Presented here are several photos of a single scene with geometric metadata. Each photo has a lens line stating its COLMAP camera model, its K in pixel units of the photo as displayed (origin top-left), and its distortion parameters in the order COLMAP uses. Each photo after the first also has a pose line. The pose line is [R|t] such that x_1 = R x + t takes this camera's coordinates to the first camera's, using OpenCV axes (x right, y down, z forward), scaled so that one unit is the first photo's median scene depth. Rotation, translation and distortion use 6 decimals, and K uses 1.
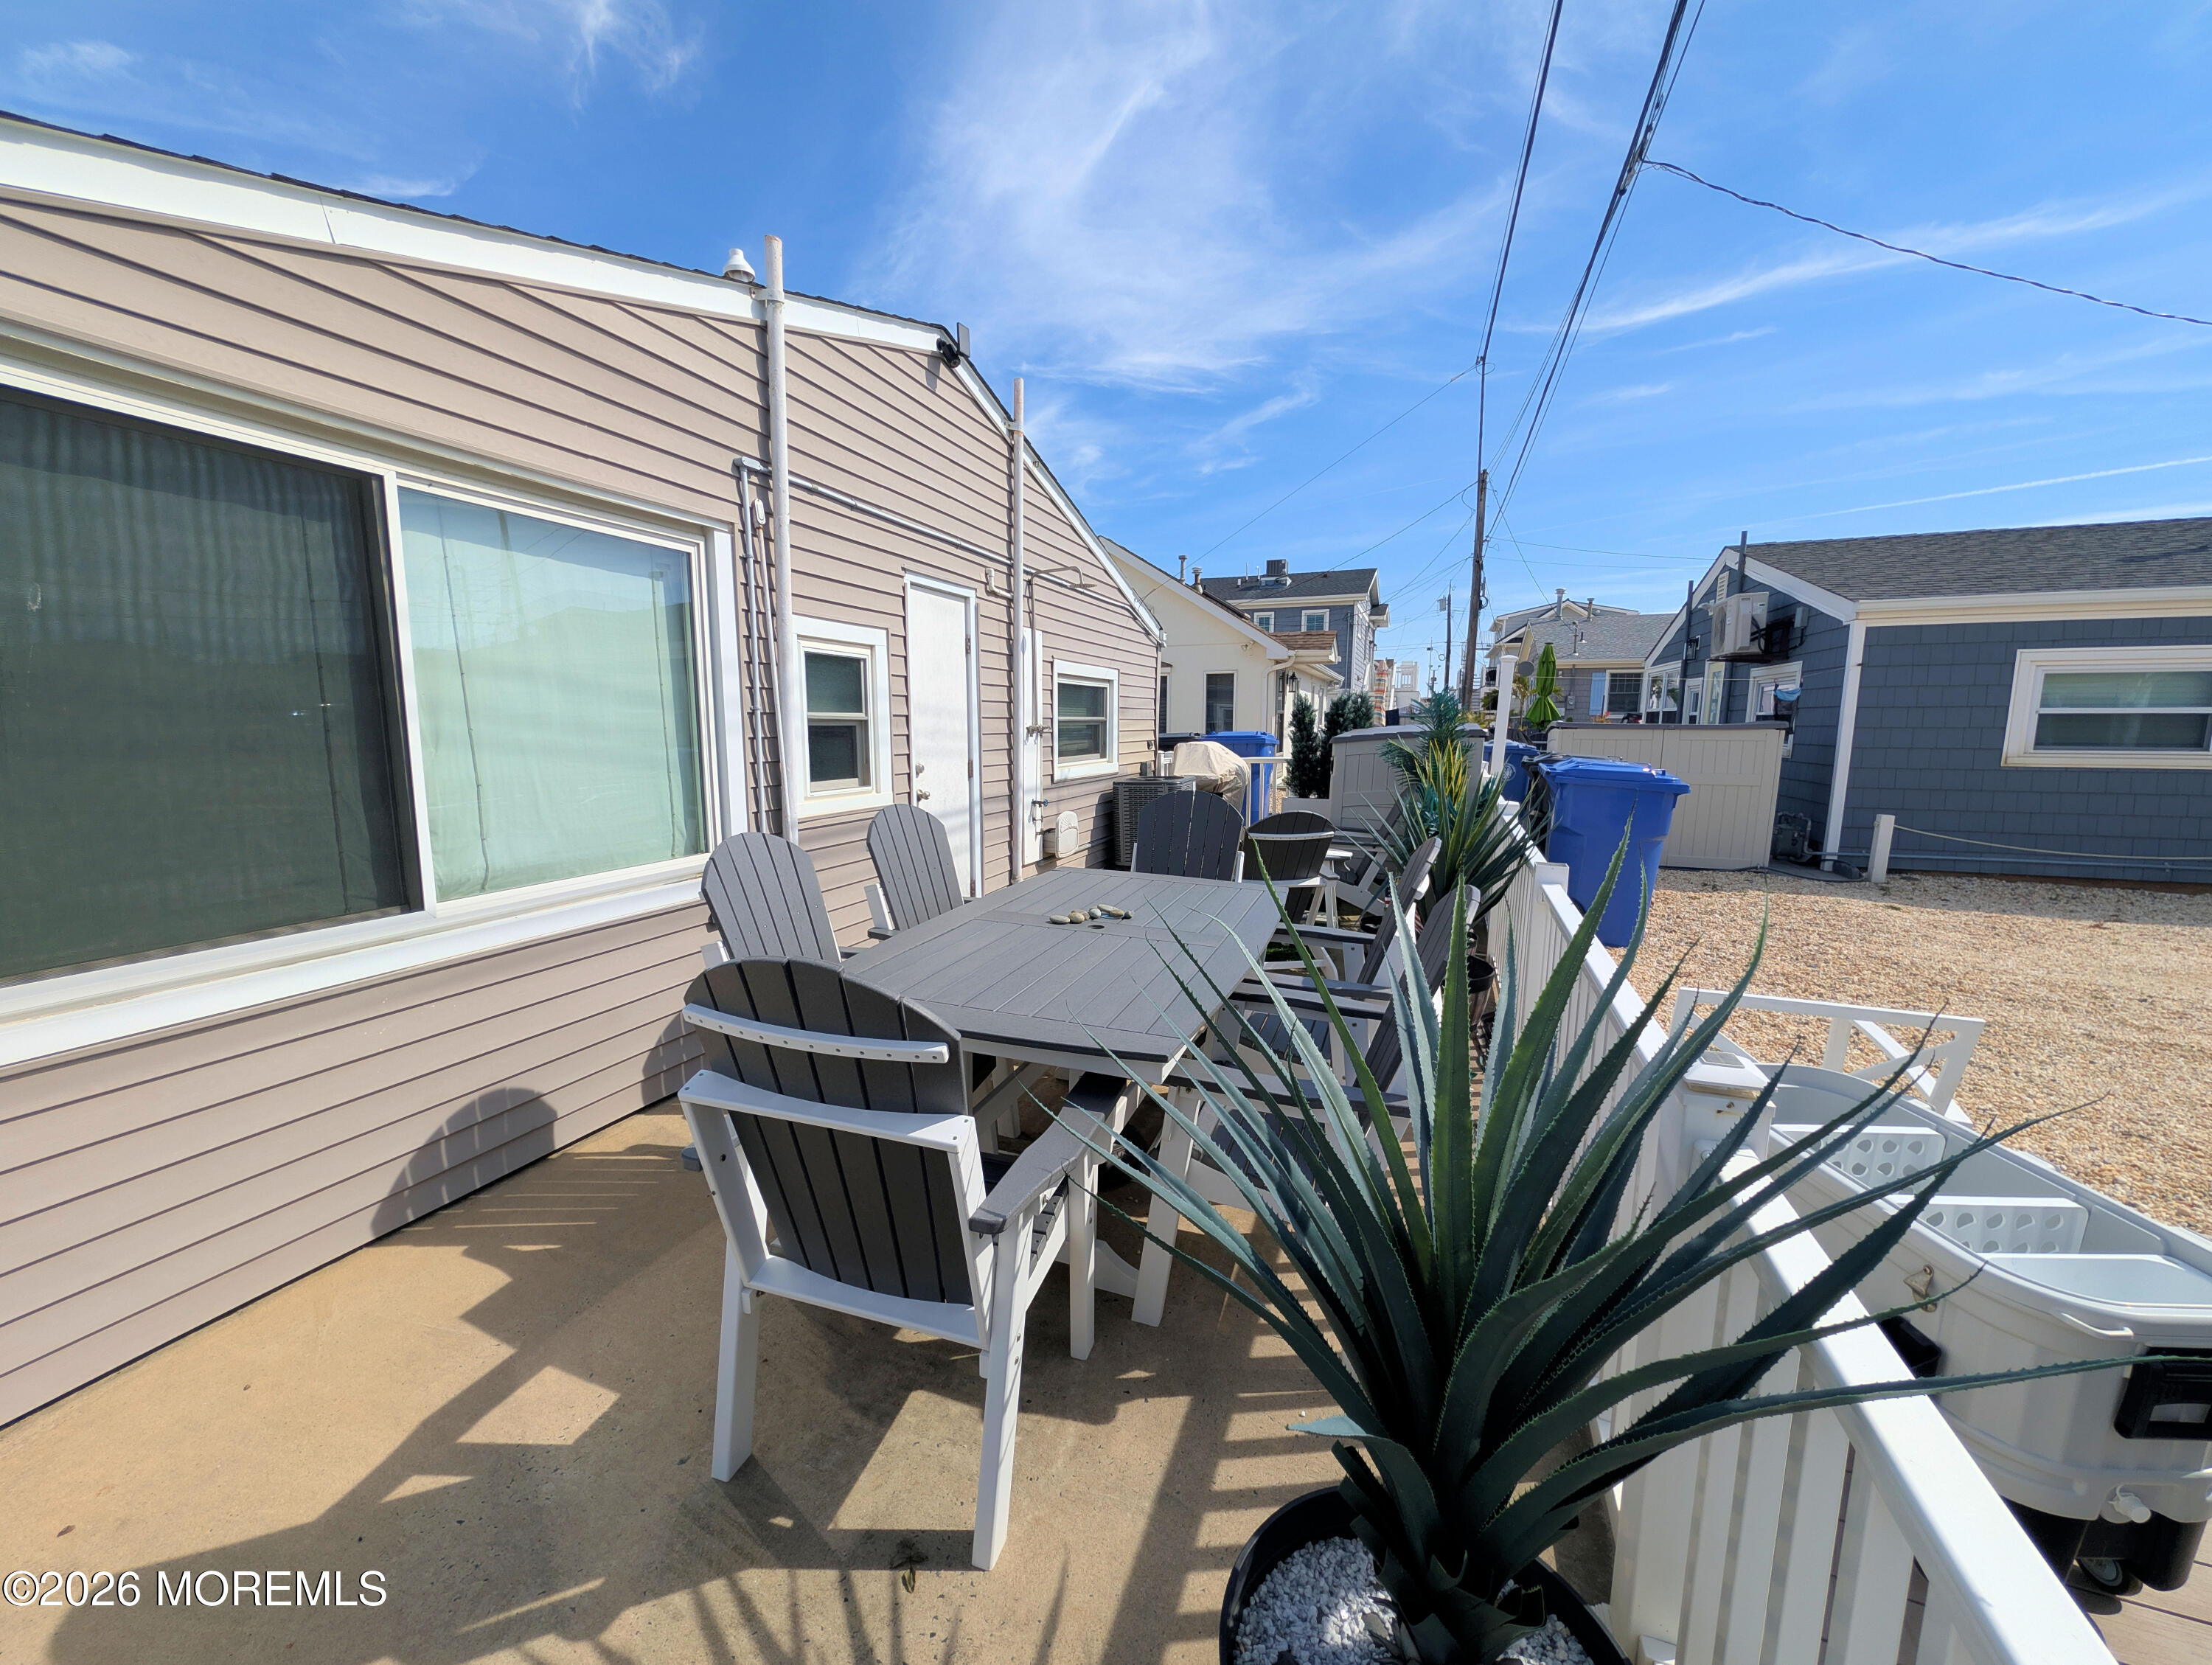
lens RADIAL K [[851.3, 0, 1106.3], [0, 851.3, 841.9], [0, 0, 1]] dist [0.001177, 0.000408]
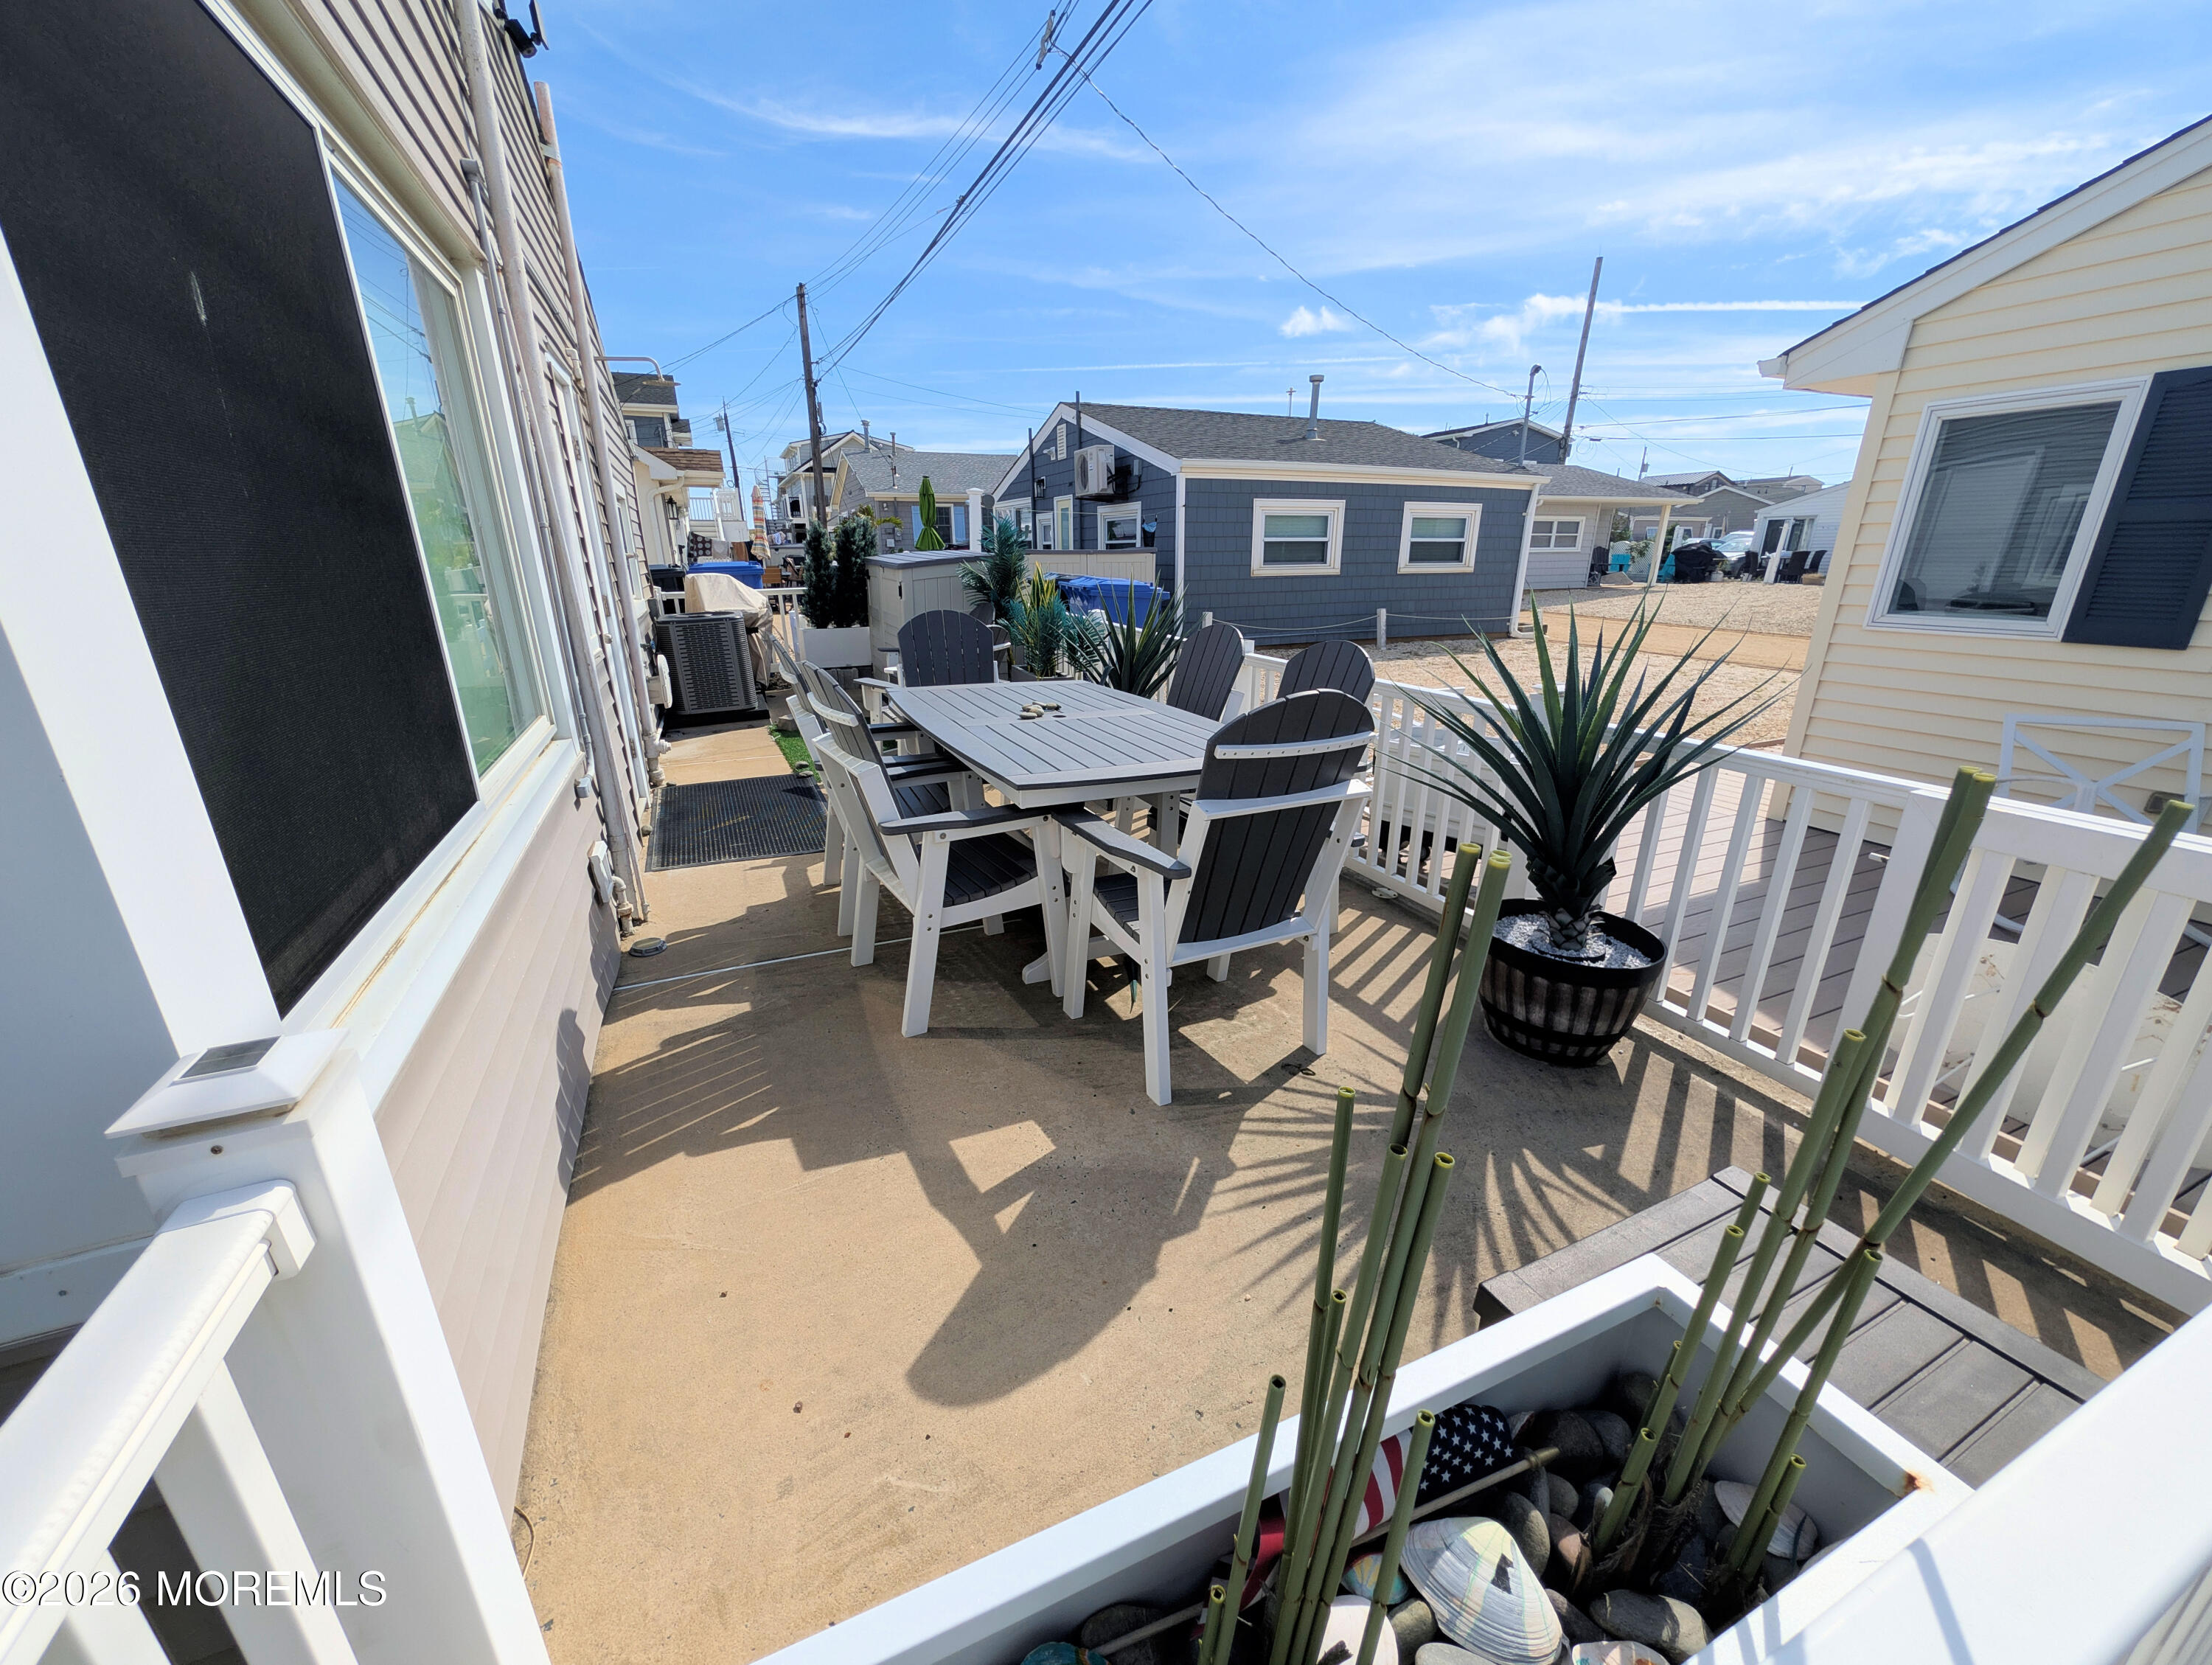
lens RADIAL K [[851.3, 0, 1107.2], [0, 851.3, 834.8], [0, 0, 1]] dist [0.001177, 0.000408]
pose [[0.708121, -0.230400, 0.667443, -0.220717], [0.109150, 0.969621, 0.218909, 0.001235], [-0.697603, -0.082163, 0.711758, 0.018793]]
